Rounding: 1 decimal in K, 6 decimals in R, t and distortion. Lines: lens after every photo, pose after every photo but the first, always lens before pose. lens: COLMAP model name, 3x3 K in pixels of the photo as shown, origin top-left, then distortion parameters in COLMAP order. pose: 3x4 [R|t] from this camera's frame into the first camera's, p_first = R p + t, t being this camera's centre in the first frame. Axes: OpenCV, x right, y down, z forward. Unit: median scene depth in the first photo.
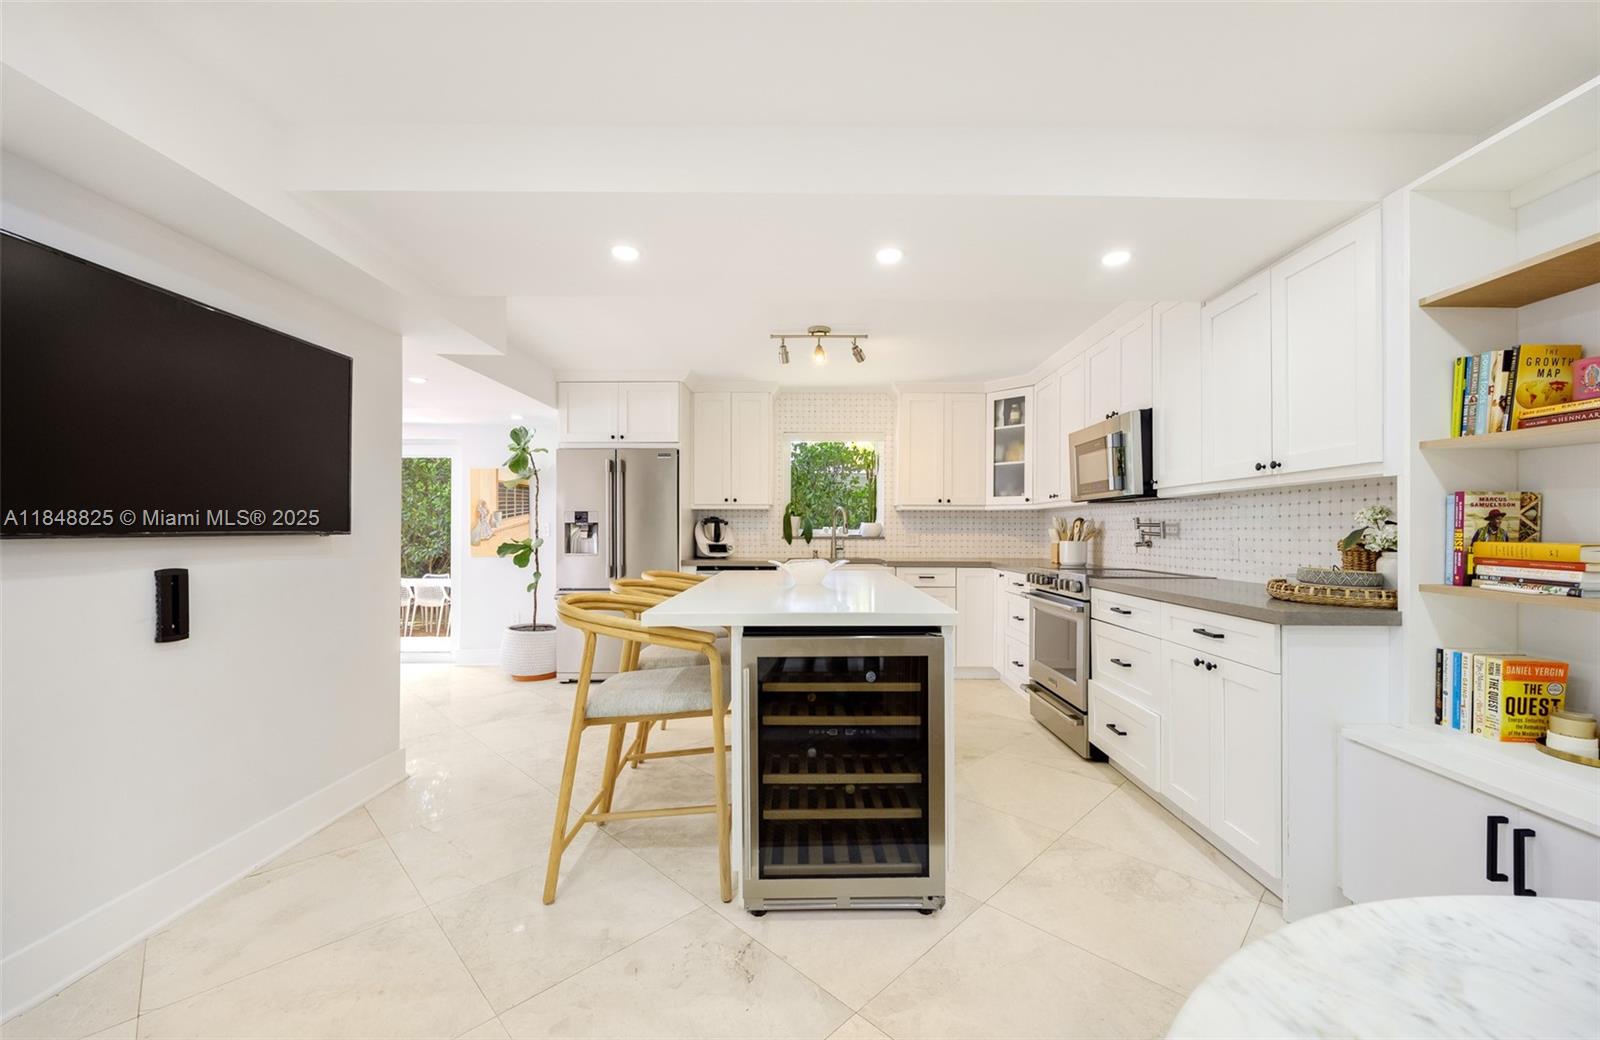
lens RADIAL K [[623.8, 0, 818.0], [0, 623.8, 525.9], [0, 0, 1]] dist [-0.000776, -0.000151]
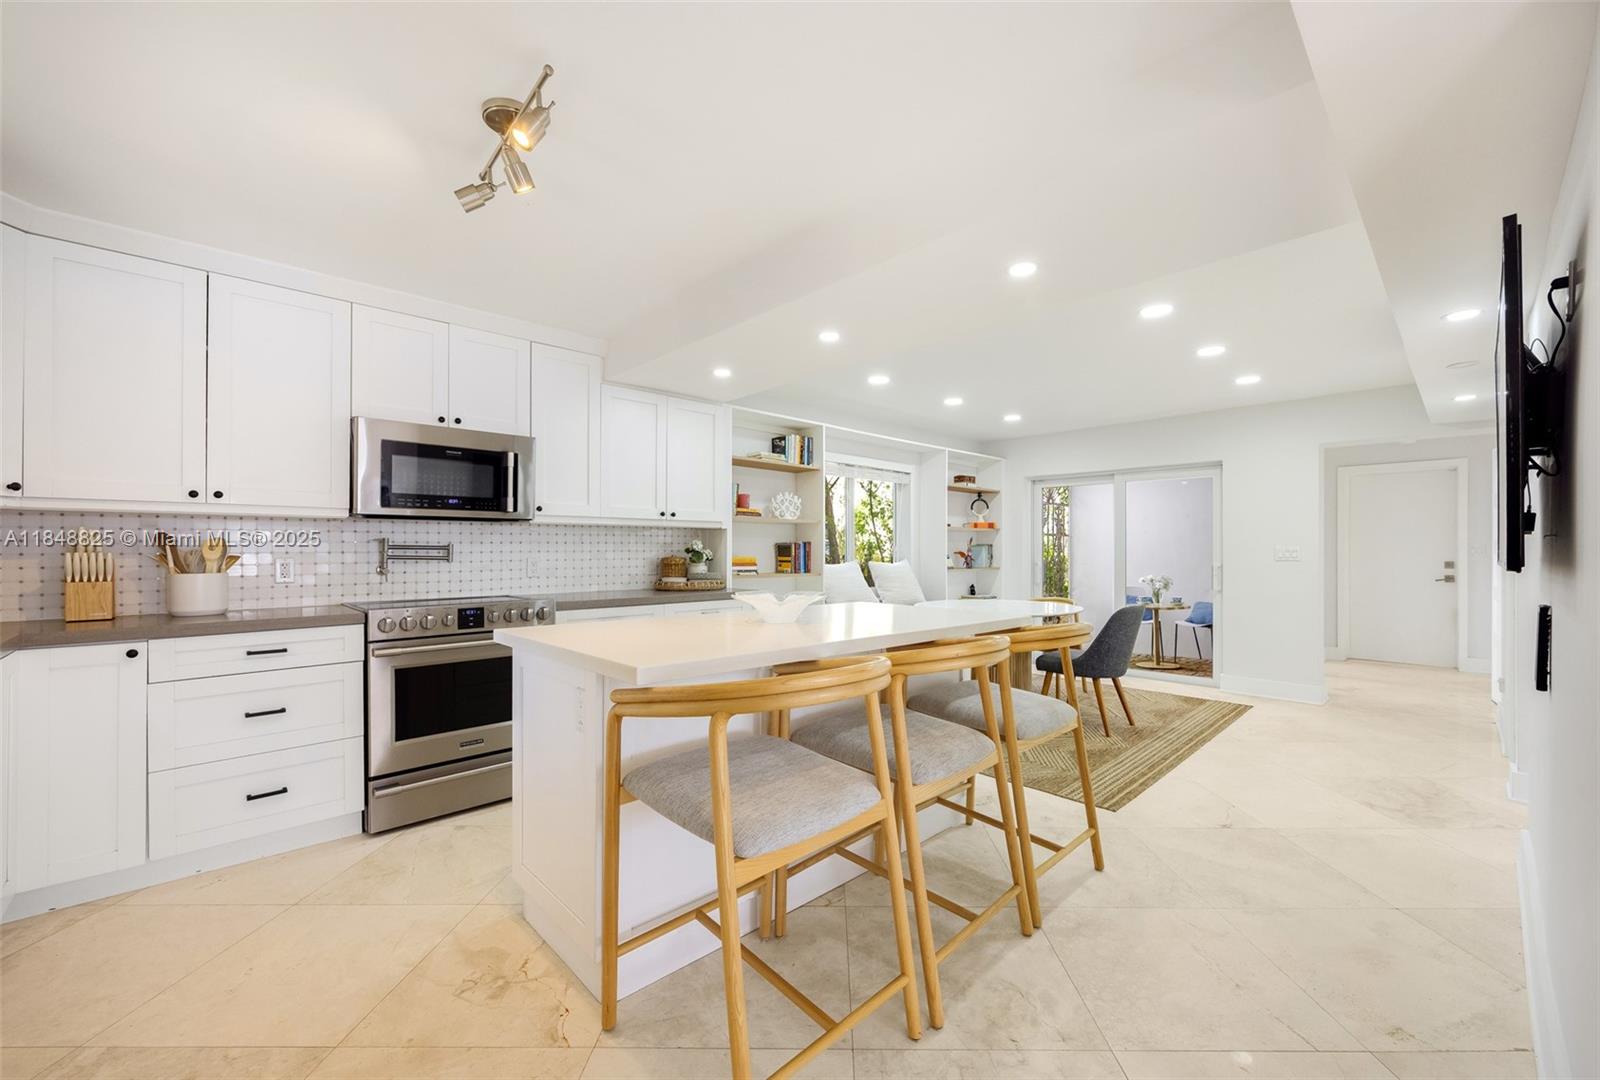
lens RADIAL K [[646.0, 0, 824.7], [0, 646.0, 547.1], [0, 0, 1]] dist [0.001096, 0.000176]
pose [[-0.697230, 0.002639, 0.716843, -0.393839], [-0.006023, 0.999936, -0.009540, 0.002738], [-0.716822, -0.010969, -0.697170, 0.928118]]
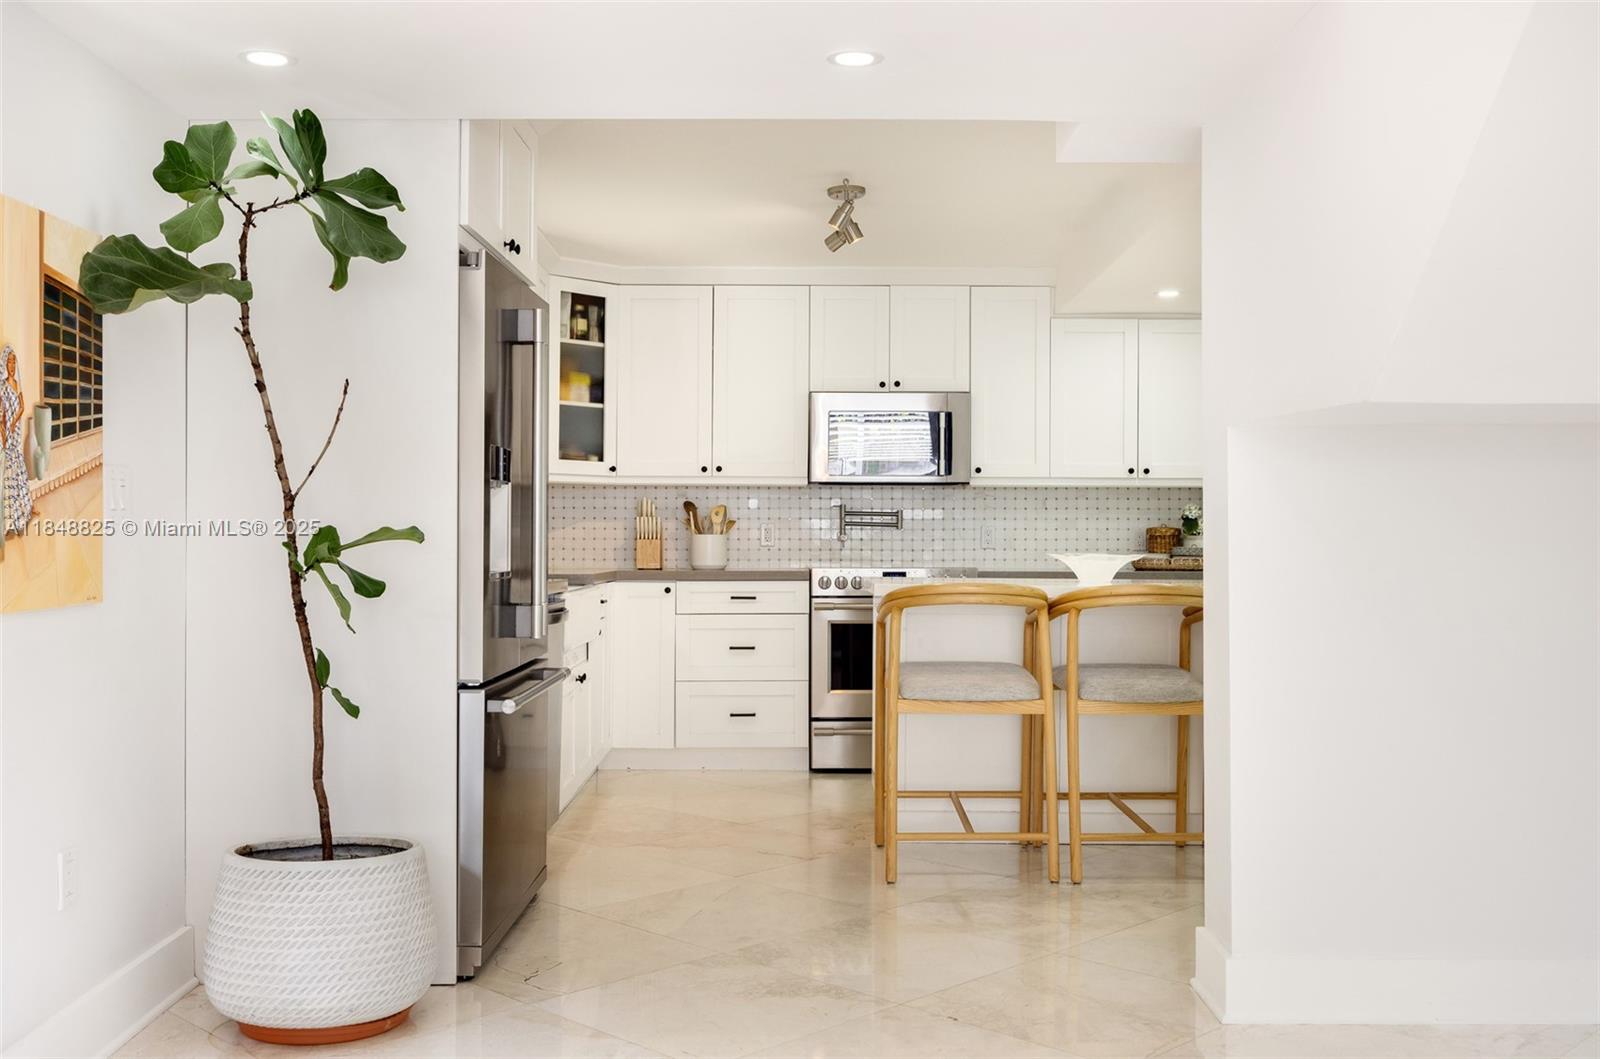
lens RADIAL K [[1546.4, 0, 800.0], [0, 1546.4, 529.5], [0, 0, 1]] dist [-0.005450, -0.001262]
pose [[-0.007371, 0.003143, 0.999968, -1.214607], [-0.012686, 0.999914, -0.003236, 0.021839], [-0.999892, -0.012710, -0.007331, 0.843684]]
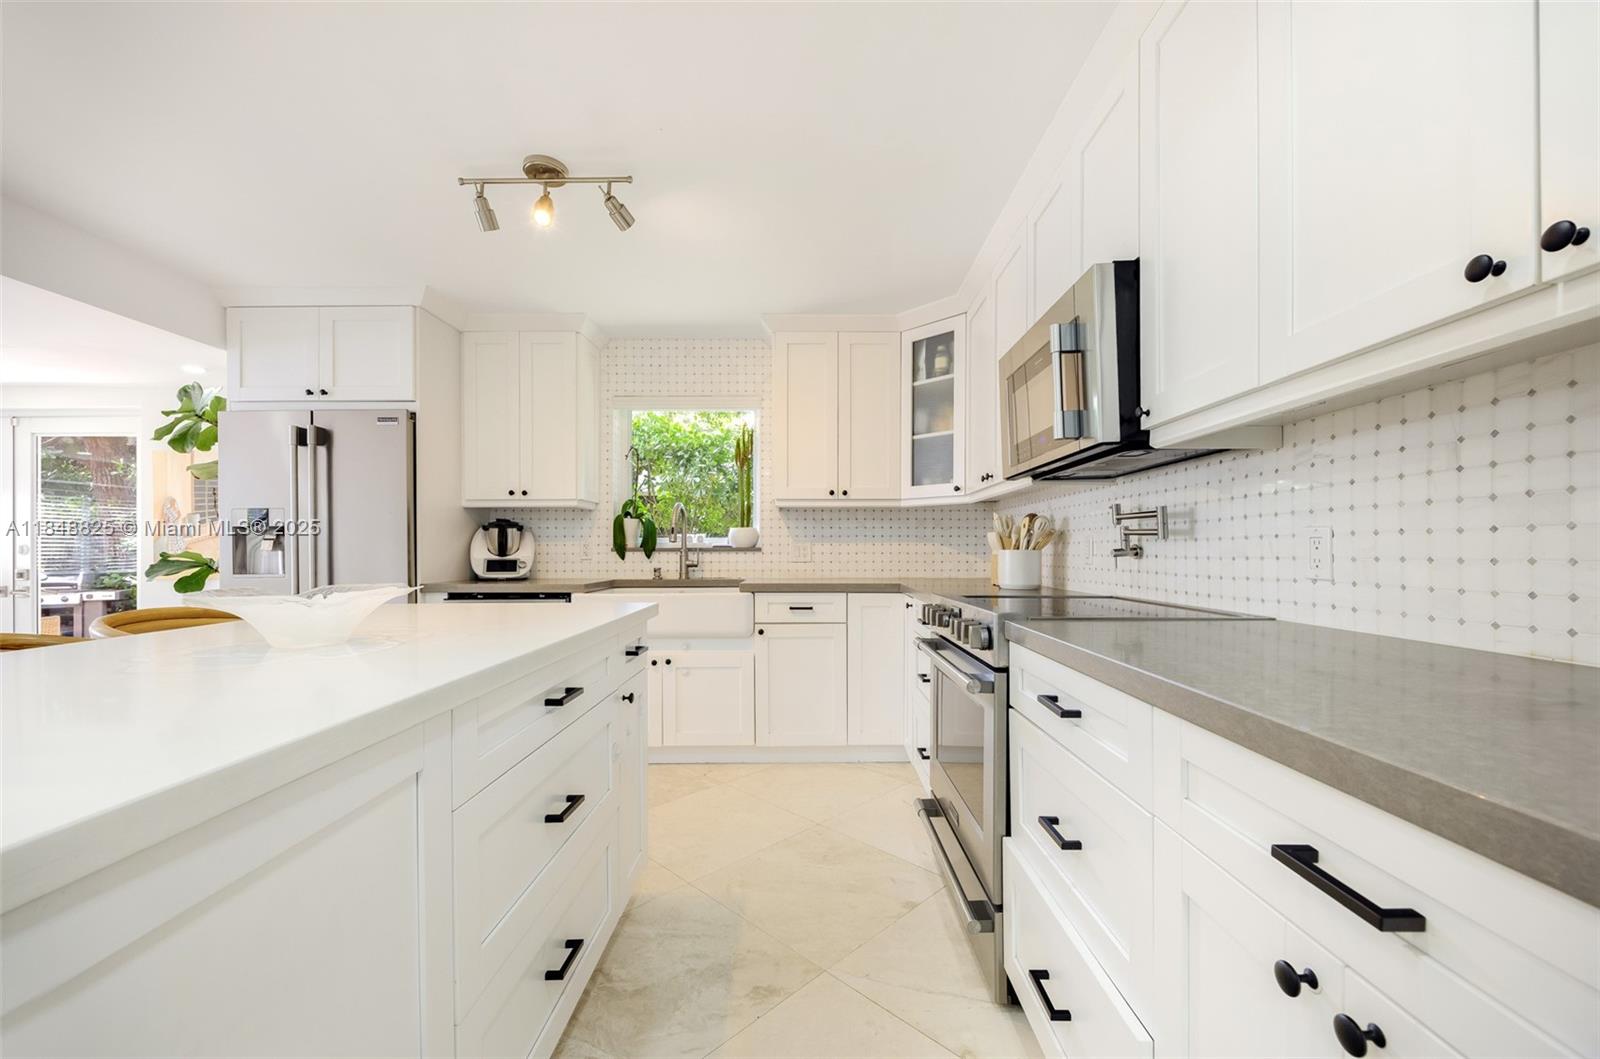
lens RADIAL K [[630.6, 0, 824.0], [0, 630.6, 550.9], [0, 0, 1]] dist [0.000460, 0.000157]
pose [[0.999940, -0.004816, 0.009798, 0.193487], [0.004730, 0.999950, 0.008795, 0.017406], [-0.009839, -0.008748, 0.999913, 0.347397]]
